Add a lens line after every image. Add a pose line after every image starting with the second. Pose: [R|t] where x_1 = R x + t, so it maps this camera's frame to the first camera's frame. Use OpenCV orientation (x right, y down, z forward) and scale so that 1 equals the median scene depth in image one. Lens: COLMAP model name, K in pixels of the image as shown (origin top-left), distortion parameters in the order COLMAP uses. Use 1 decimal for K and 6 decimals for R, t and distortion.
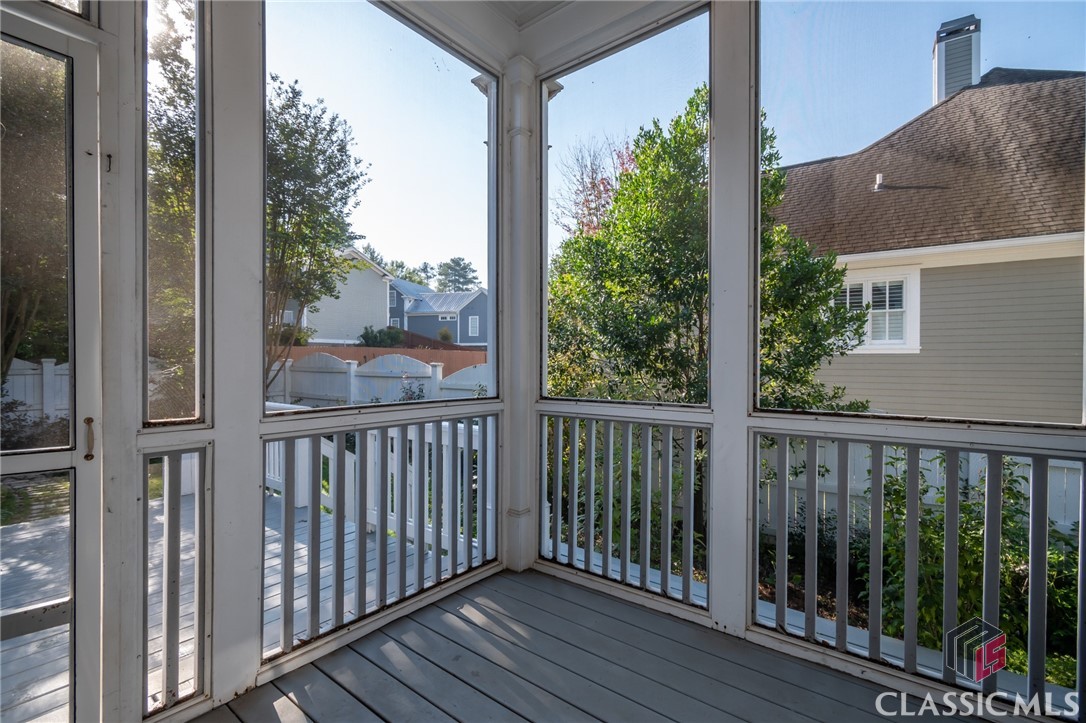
lens RADIAL K [[483.1, 0, 542.6], [0, 483.1, 365.9], [0, 0, 1]] dist [0.000910, -0.003934]
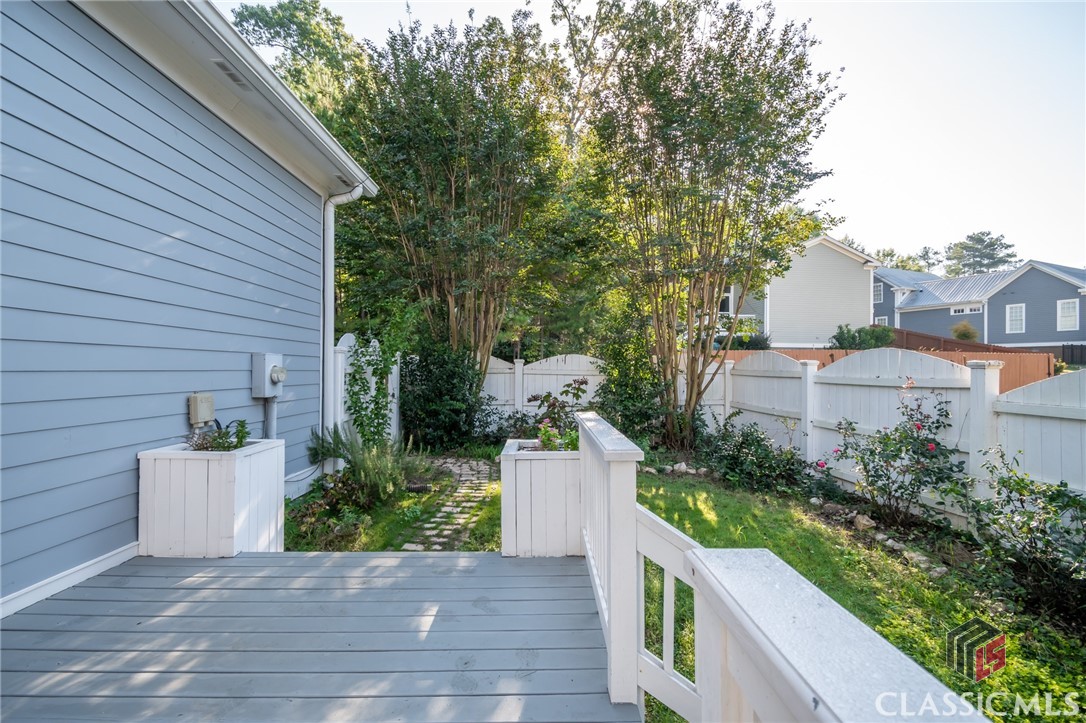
lens RADIAL K [[483.1, 0, 533.0], [0, 483.1, 367.3], [0, 0, 1]] dist [0.000910, -0.003934]
pose [[0.605742, 0.002781, -0.795656, -0.037313], [-0.014080, 0.999875, -0.007225, 0.003644], [0.795537, 0.015579, 0.605705, 0.115504]]
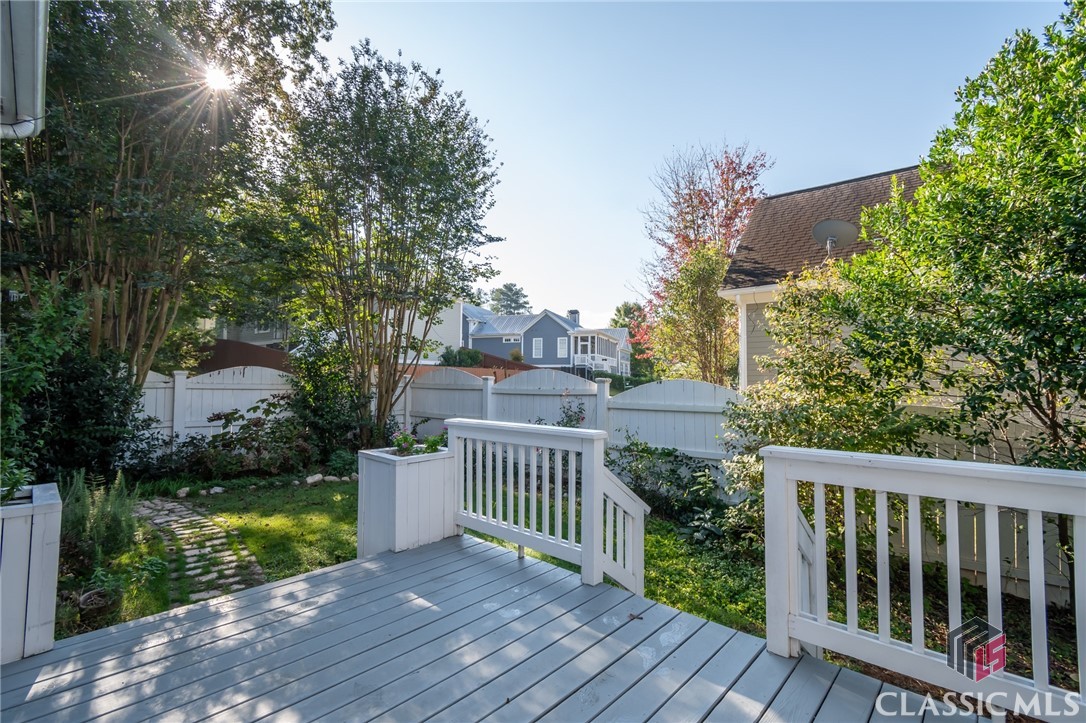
lens RADIAL K [[483.1, 0, 542.8], [0, 483.1, 359.6], [0, 0, 1]] dist [0.000910, -0.003934]
pose [[0.994569, 0.002151, -0.104056, -0.082363], [-0.008609, 0.998061, -0.061653, 0.004798], [0.103721, 0.062214, 0.992659, 0.053649]]
